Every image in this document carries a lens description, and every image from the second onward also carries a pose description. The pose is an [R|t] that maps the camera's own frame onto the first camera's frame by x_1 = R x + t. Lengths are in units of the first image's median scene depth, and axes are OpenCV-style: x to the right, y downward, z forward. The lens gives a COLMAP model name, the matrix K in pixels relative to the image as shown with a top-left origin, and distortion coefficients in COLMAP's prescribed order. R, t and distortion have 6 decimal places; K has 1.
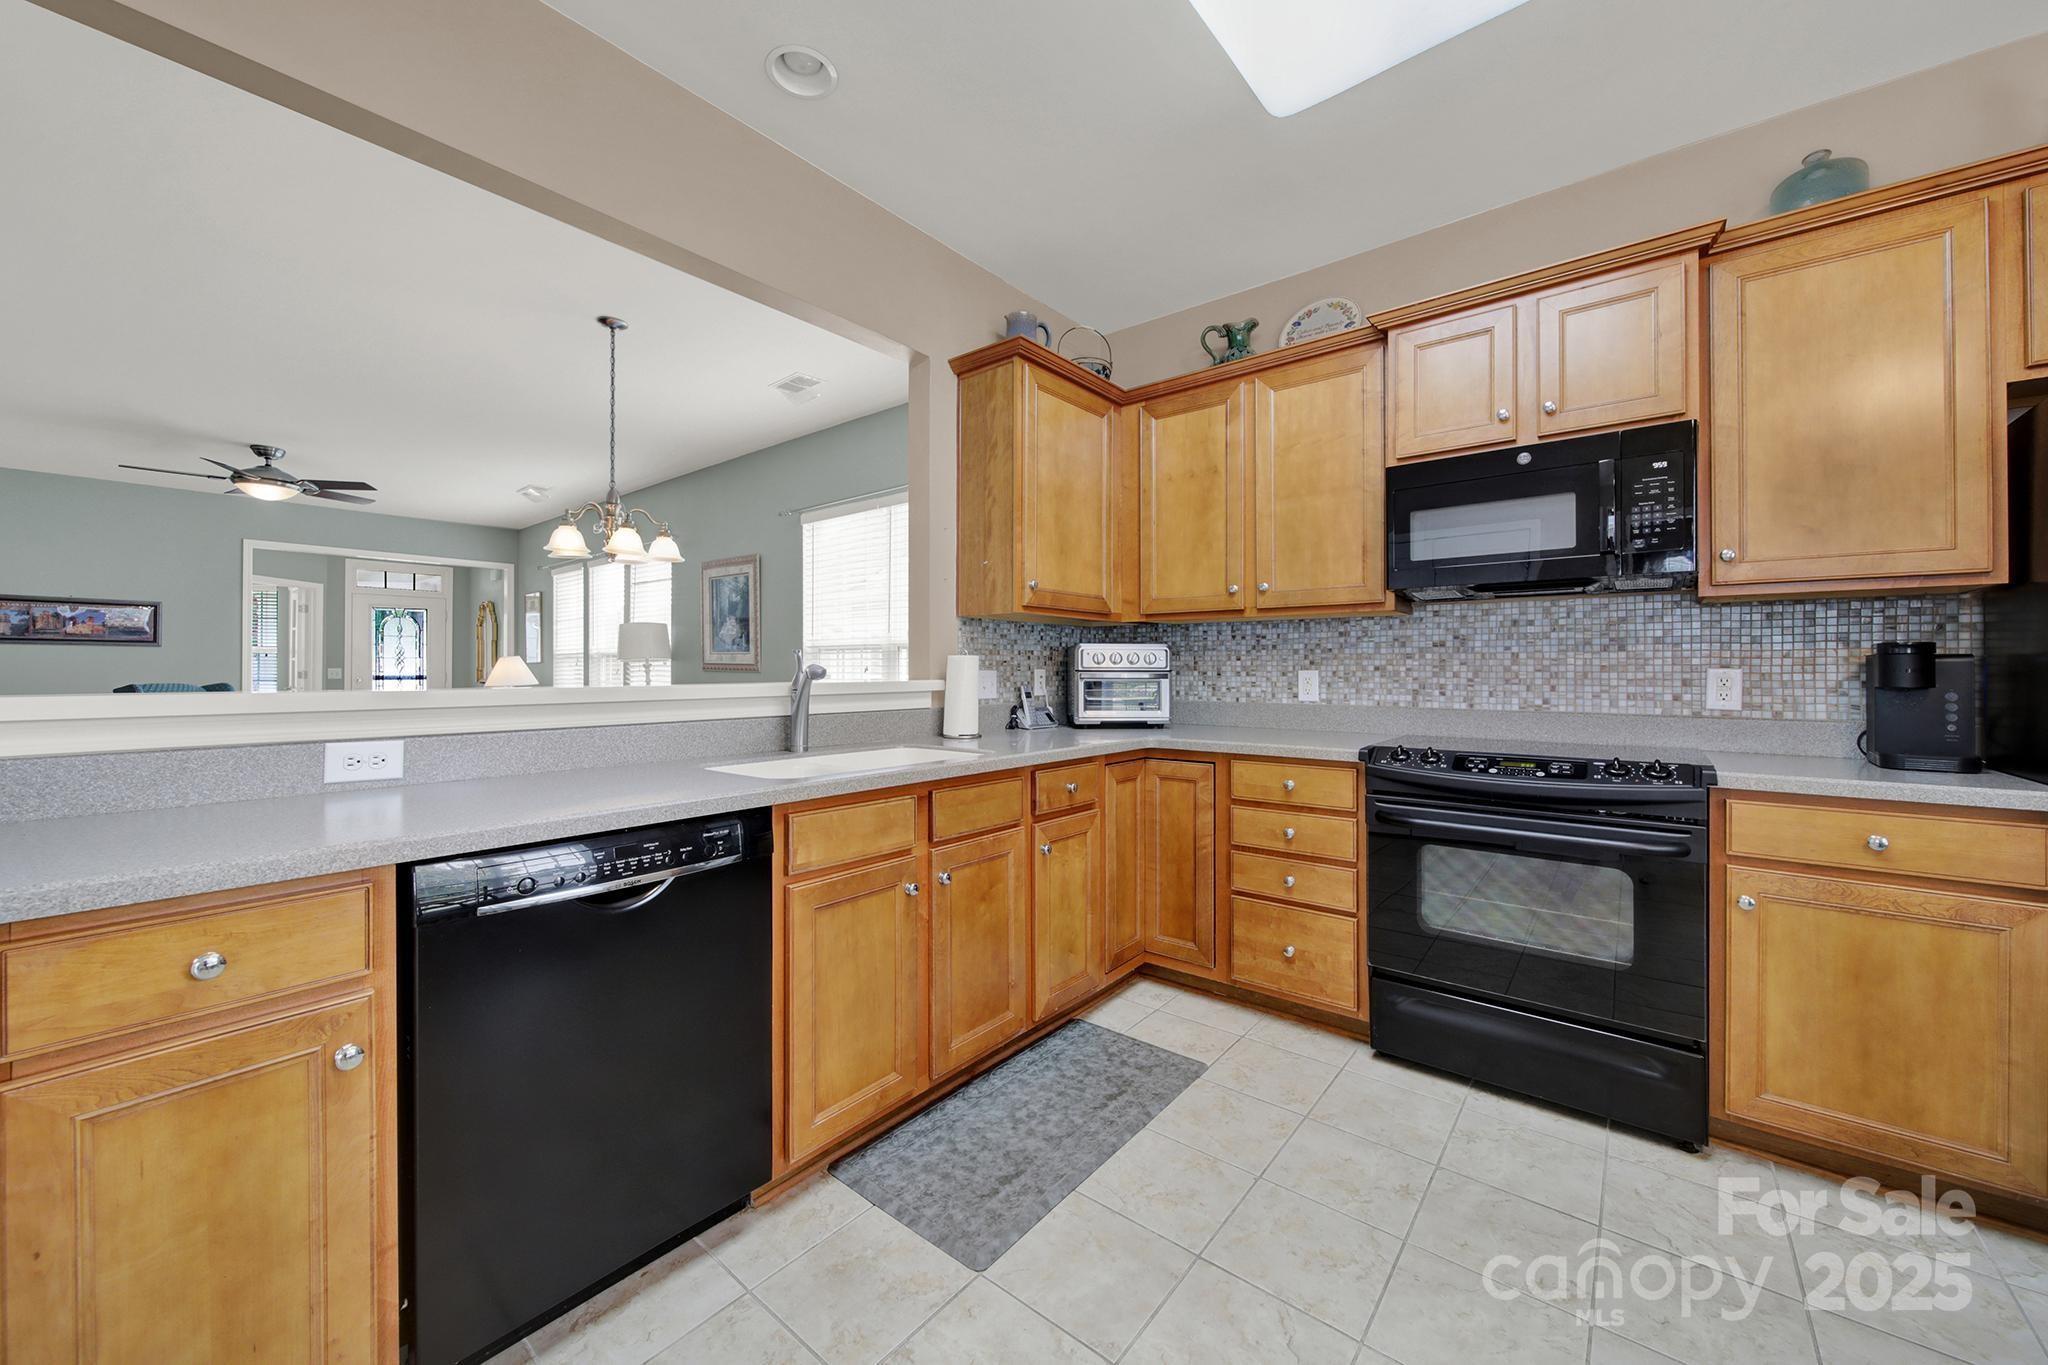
lens RADIAL K [[756.4, 0, 1033.7], [0, 756.4, 668.9], [0, 0, 1]] dist [-0.001800, -0.000691]
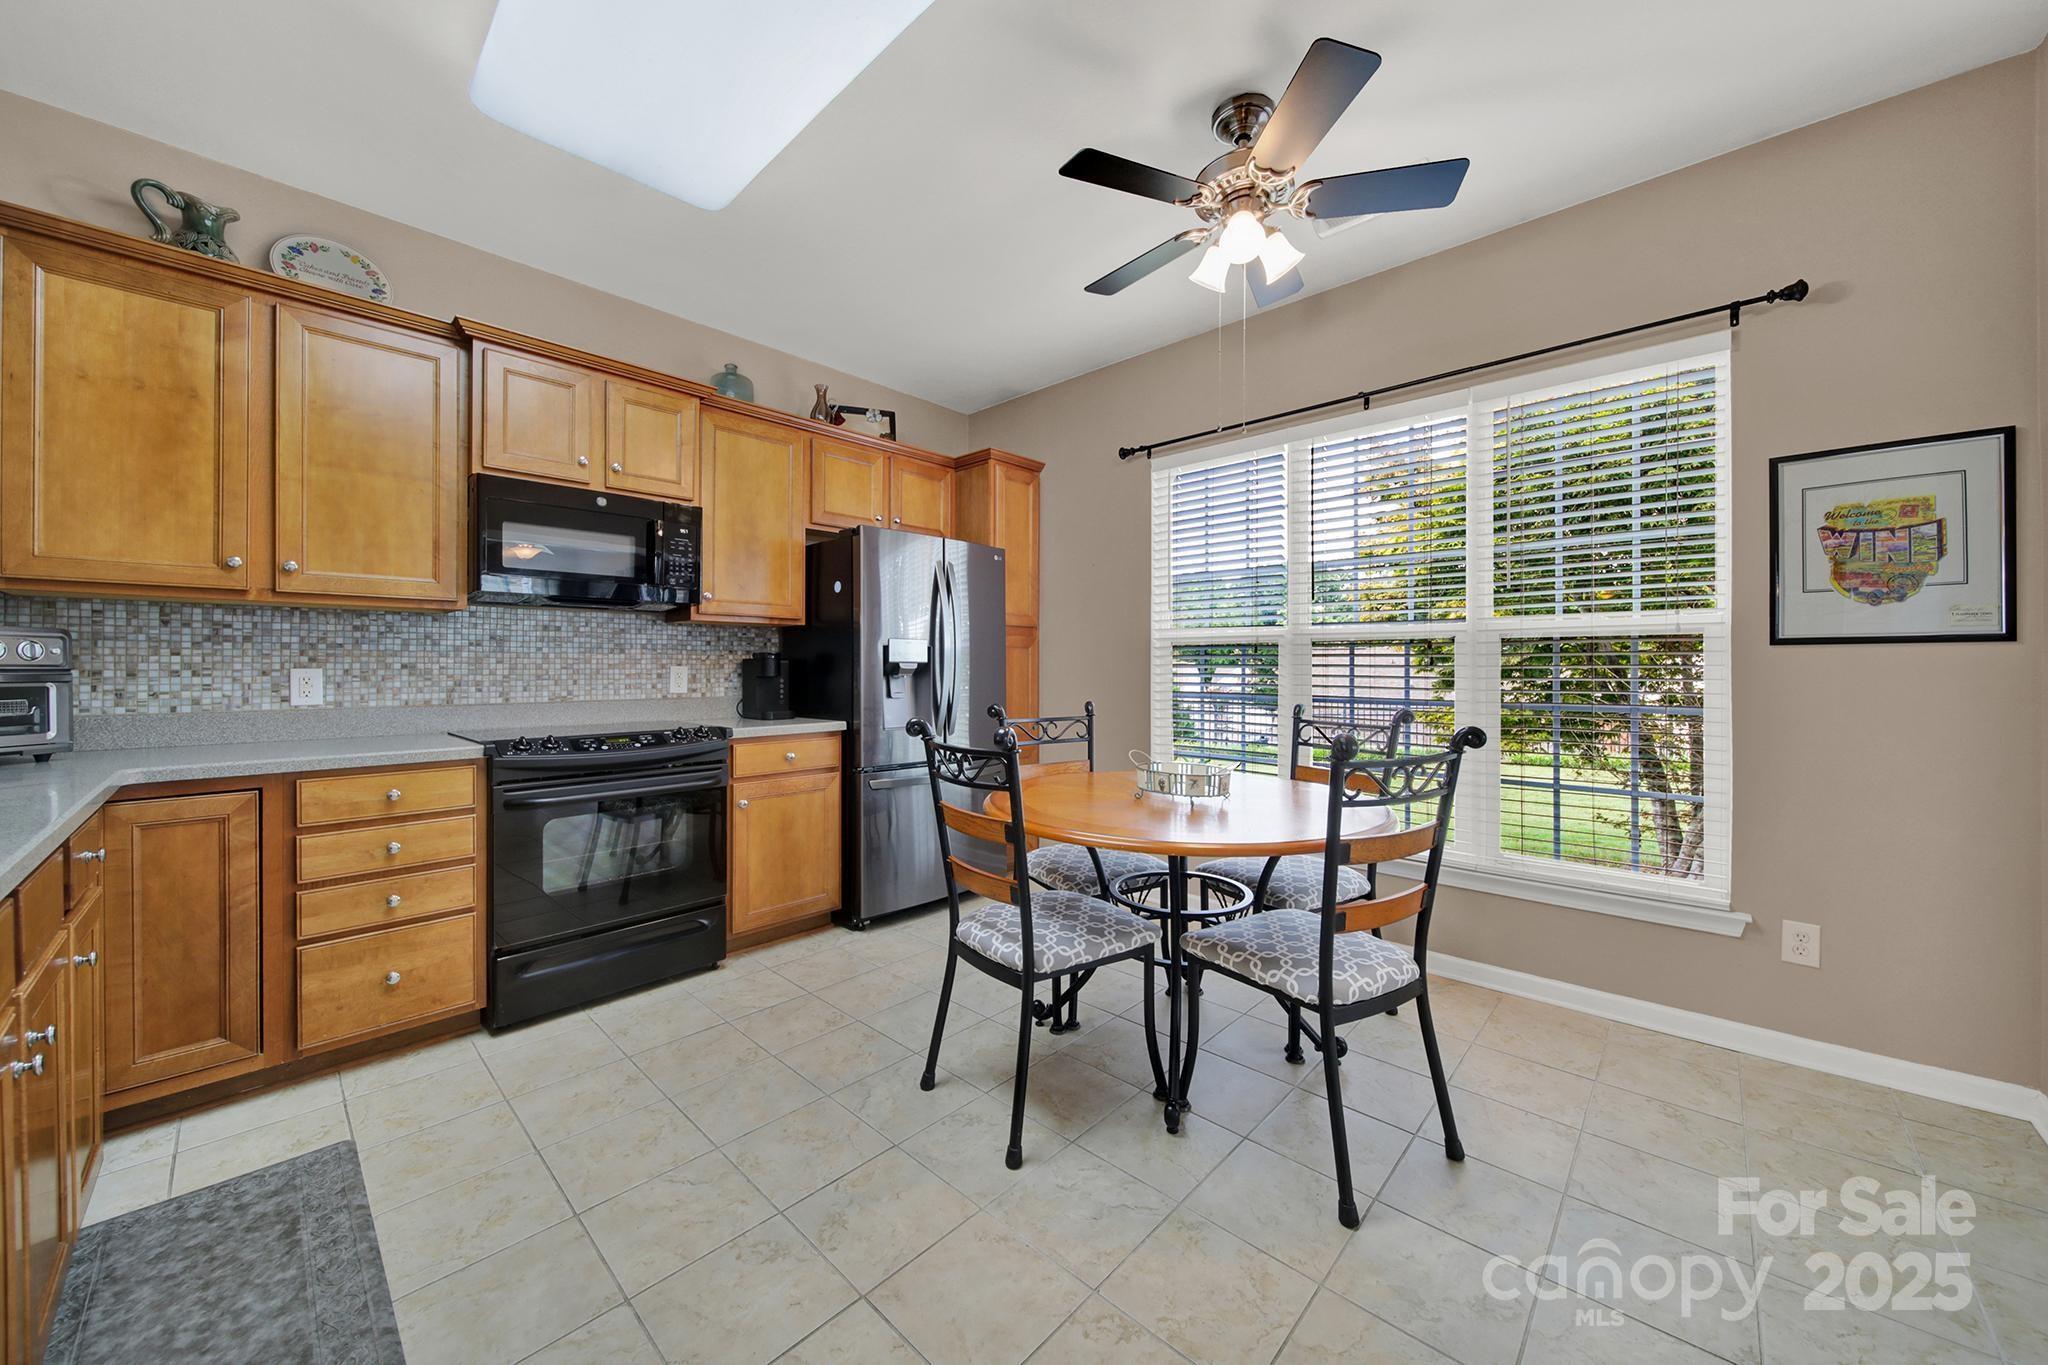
lens RADIAL K [[756.4, 0, 1017.0], [0, 756.4, 664.4], [0, 0, 1]] dist [-0.001800, -0.000691]
pose [[0.074938, 0.002827, 0.997184, -0.469688], [-0.000031, 0.999996, -0.002833, -0.000501], [-0.997188, 0.000181, 0.074938, 0.170883]]
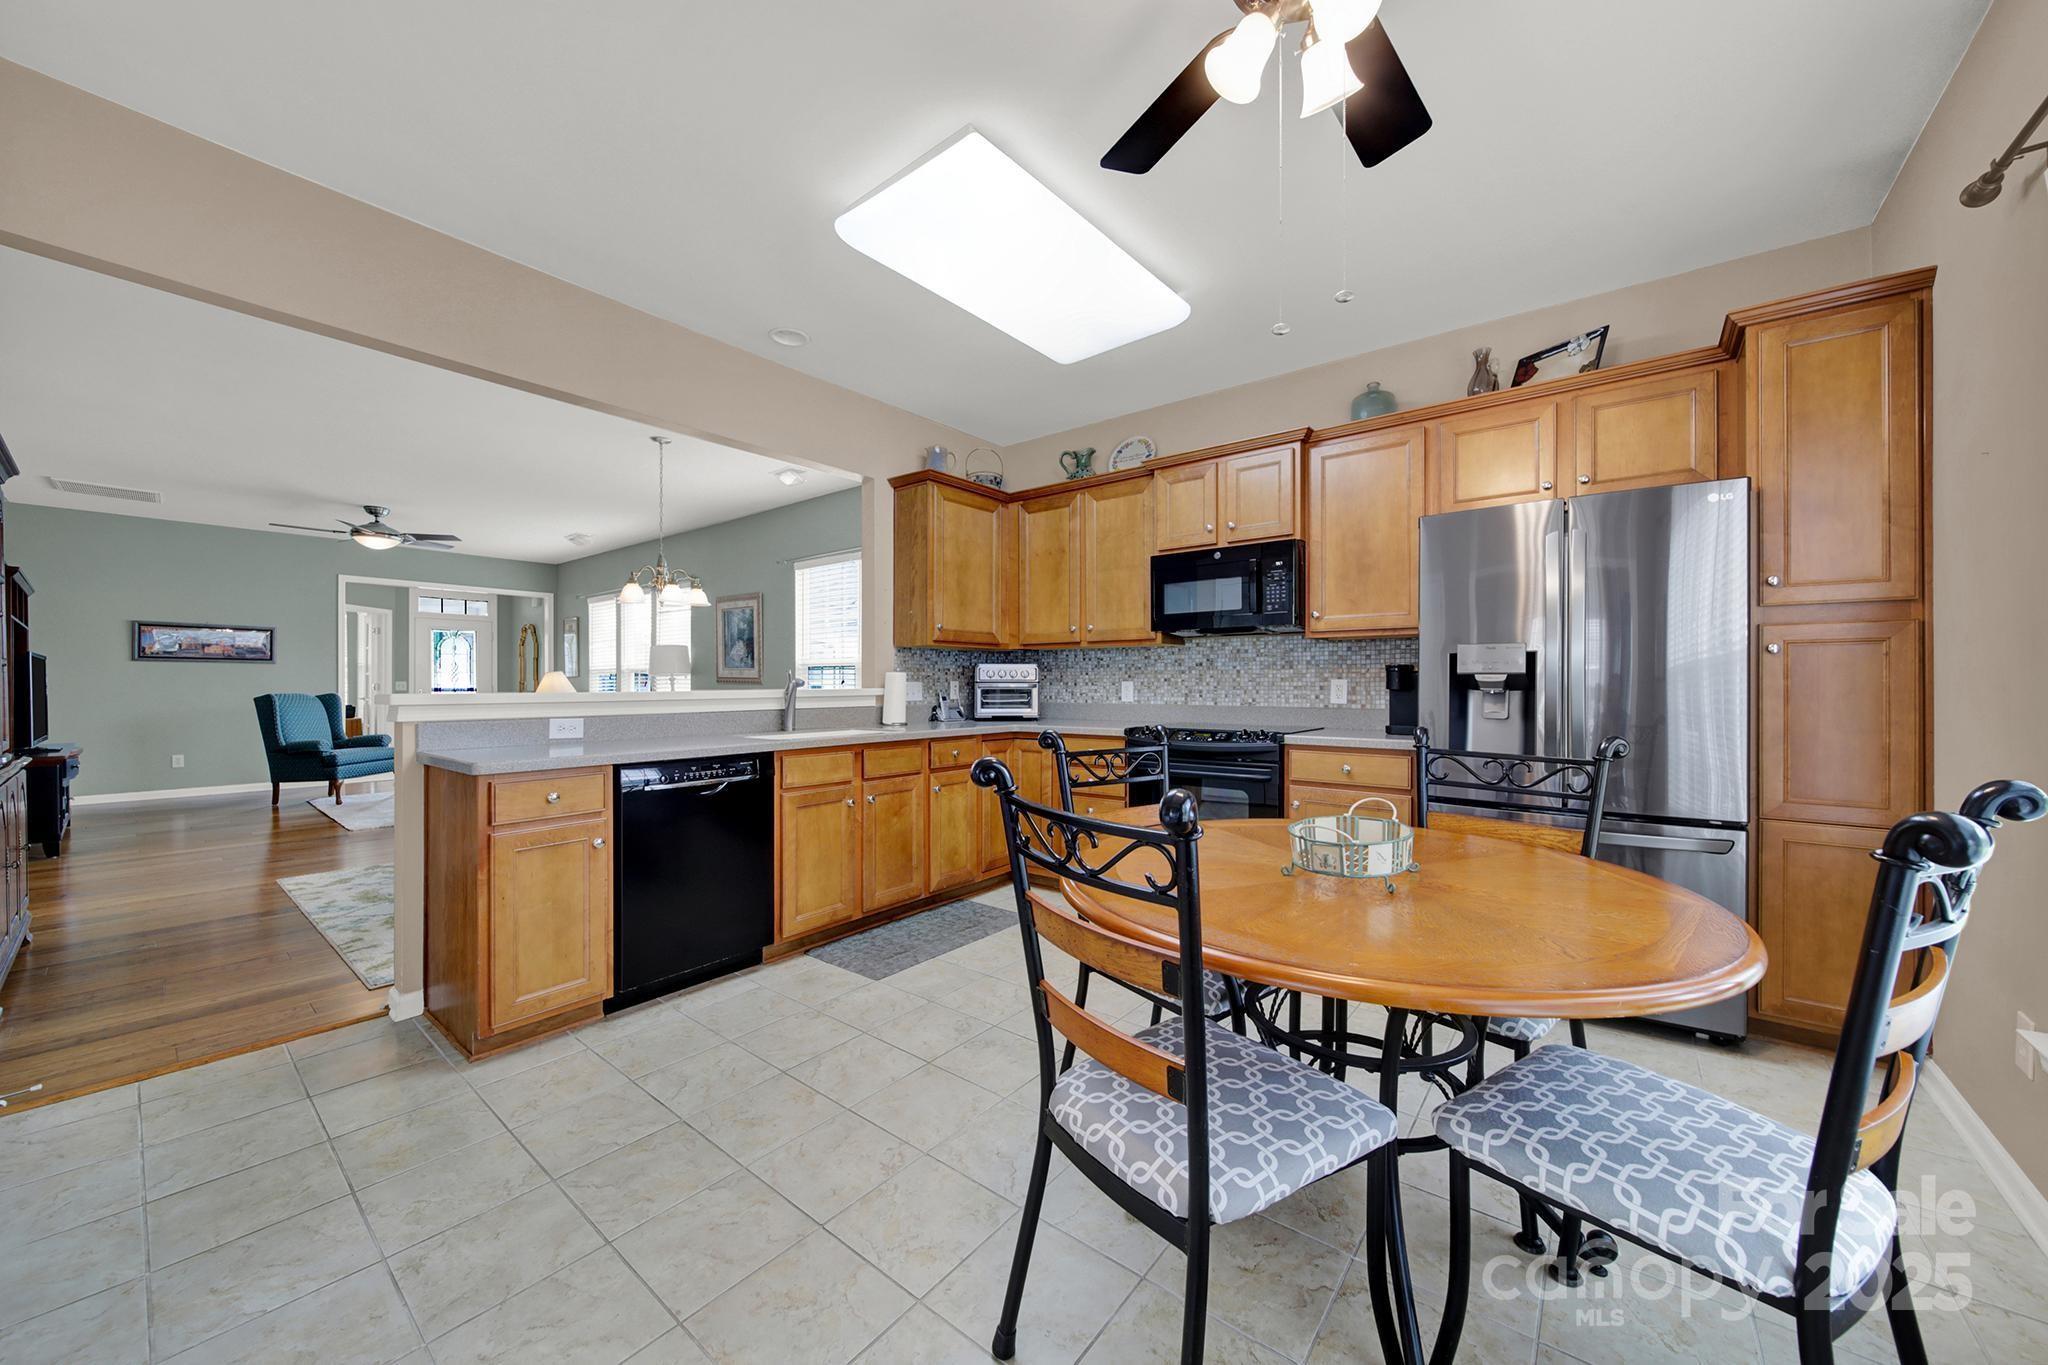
lens RADIAL K [[756.4, 0, 1026.4], [0, 756.4, 682.6], [0, 0, 1]] dist [-0.001800, -0.000691]
pose [[0.999974, -0.001784, -0.006938, 0.195012], [0.001793, 0.999998, 0.001260, 0.002154], [0.006936, -0.001273, 0.999975, -0.577681]]
